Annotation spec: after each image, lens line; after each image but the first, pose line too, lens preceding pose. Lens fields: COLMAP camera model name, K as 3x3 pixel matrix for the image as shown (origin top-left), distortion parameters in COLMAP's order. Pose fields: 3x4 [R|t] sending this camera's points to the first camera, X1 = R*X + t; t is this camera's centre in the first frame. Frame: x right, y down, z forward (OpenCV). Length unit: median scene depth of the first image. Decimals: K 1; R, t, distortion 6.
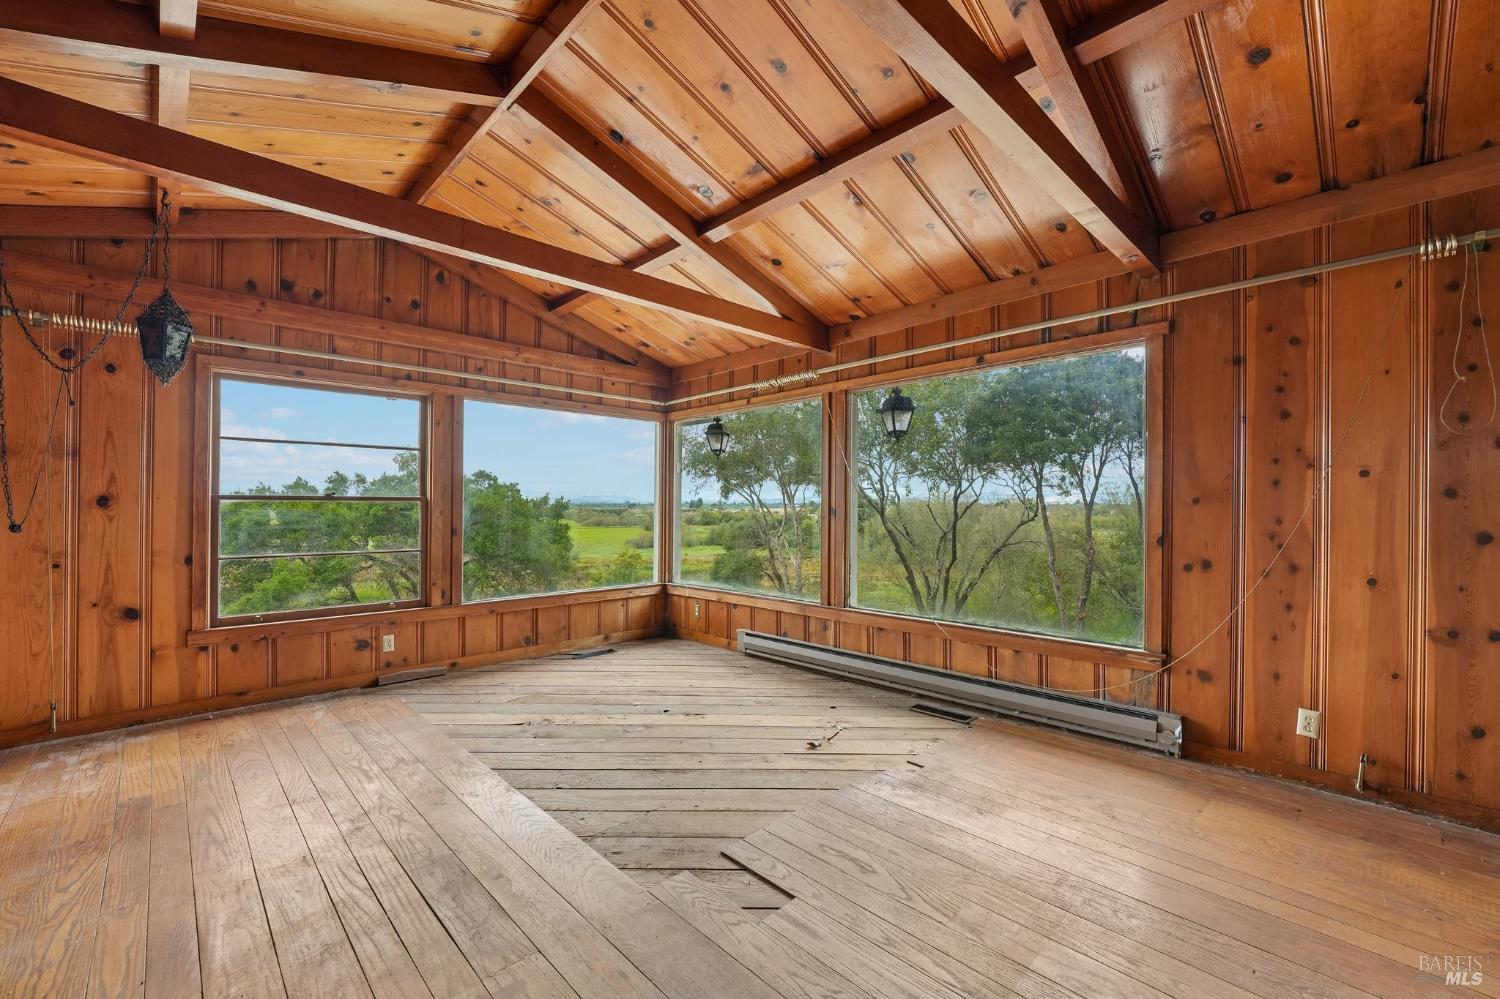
lens RADIAL K [[607.1, 0, 751.1], [0, 607.1, 507.9], [0, 0, 1]] dist [-0.015941, -0.000031]
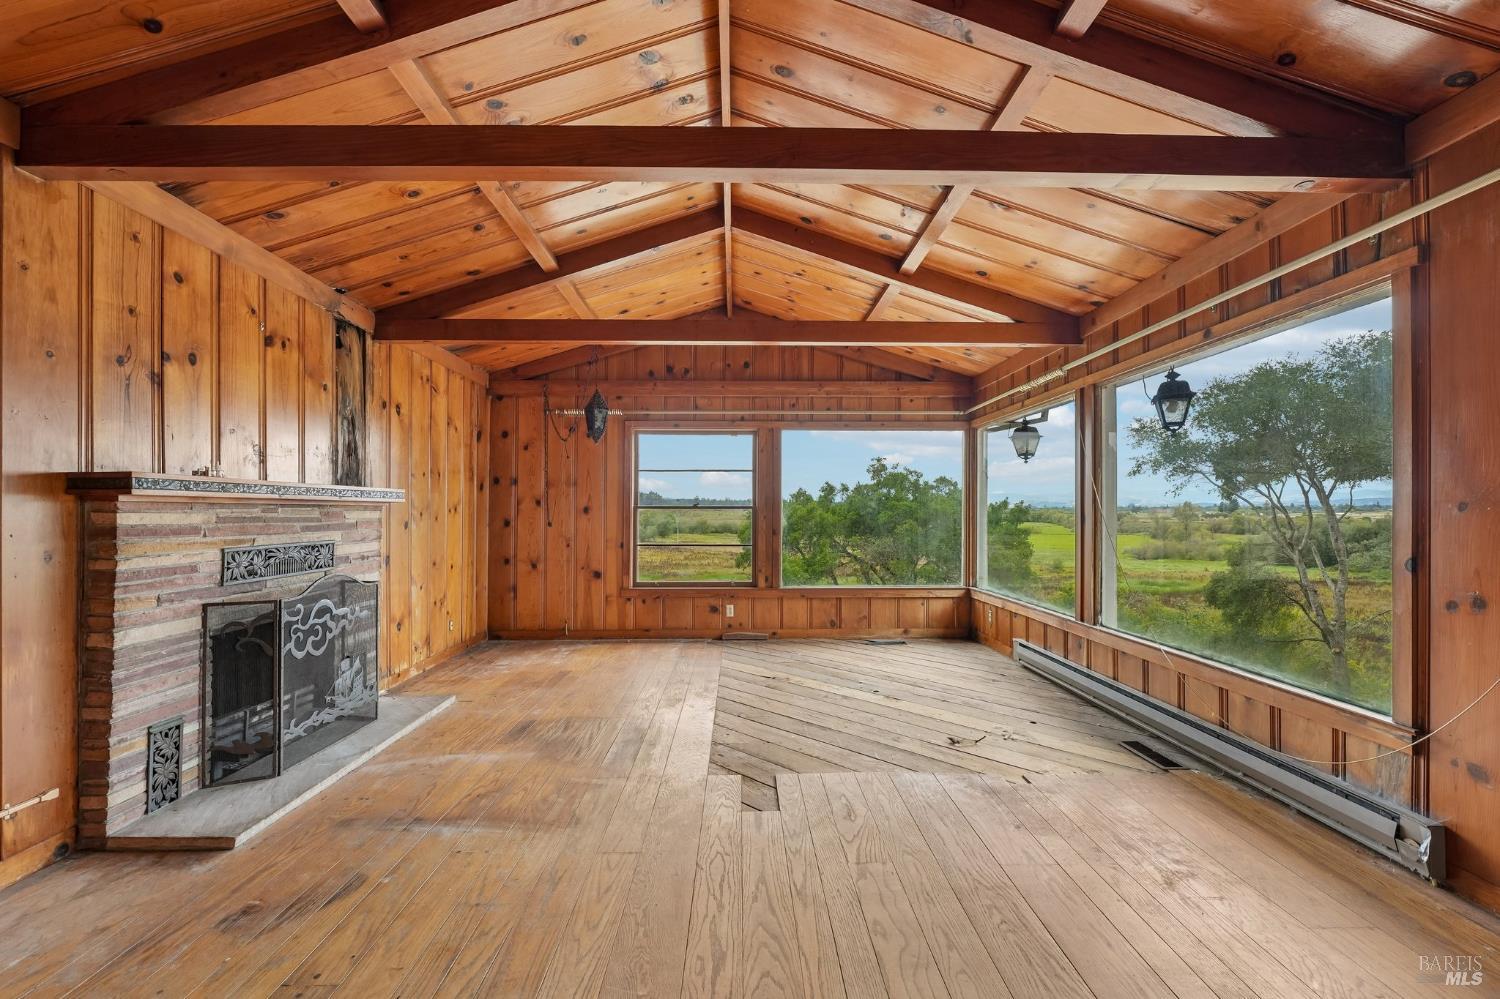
lens RADIAL K [[616.2, 0, 758.9], [0, 616.2, 508.5], [0, 0, 1]] dist [-0.014118, 0.000169]
pose [[0.740217, -0.004407, -0.672353, 0.454572], [0.000287, 0.999981, -0.006238, -0.003955], [0.672368, 0.004425, 0.740204, -0.013959]]
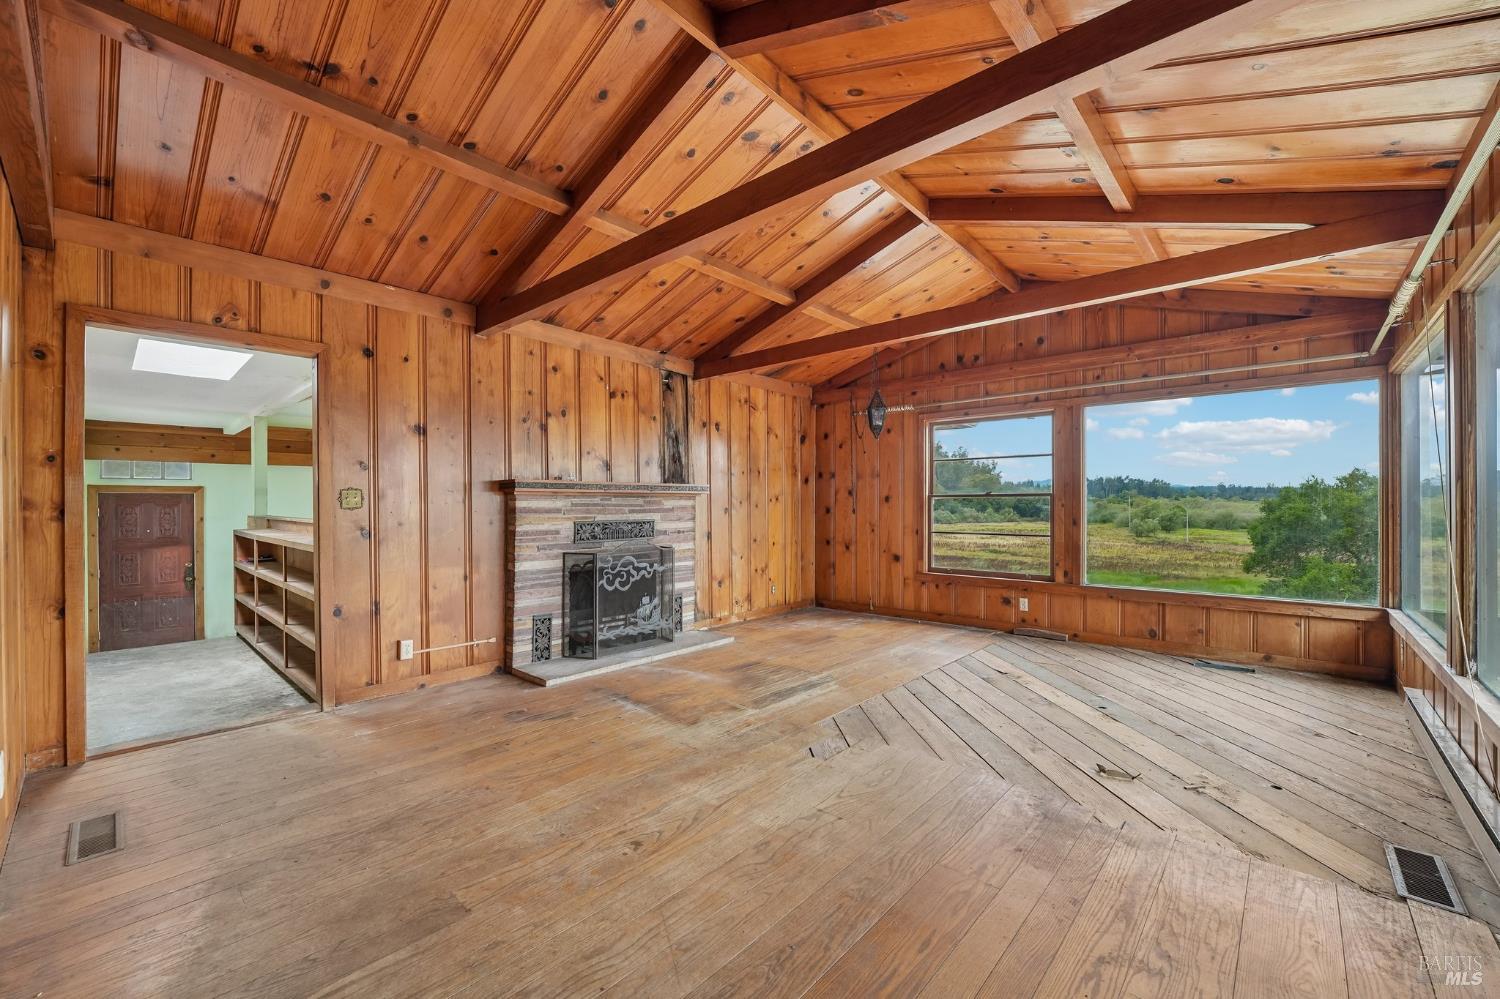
lens RADIAL K [[606.6, 0, 753.5], [0, 606.6, 504.9], [0, 0, 1]] dist [-0.013745, 0.000542]
pose [[0.080361, 0.001222, -0.996765, 0.745891], [0.002395, 0.999996, 0.001419, 0.003407], [0.996763, -0.002502, 0.080358, 0.337825]]
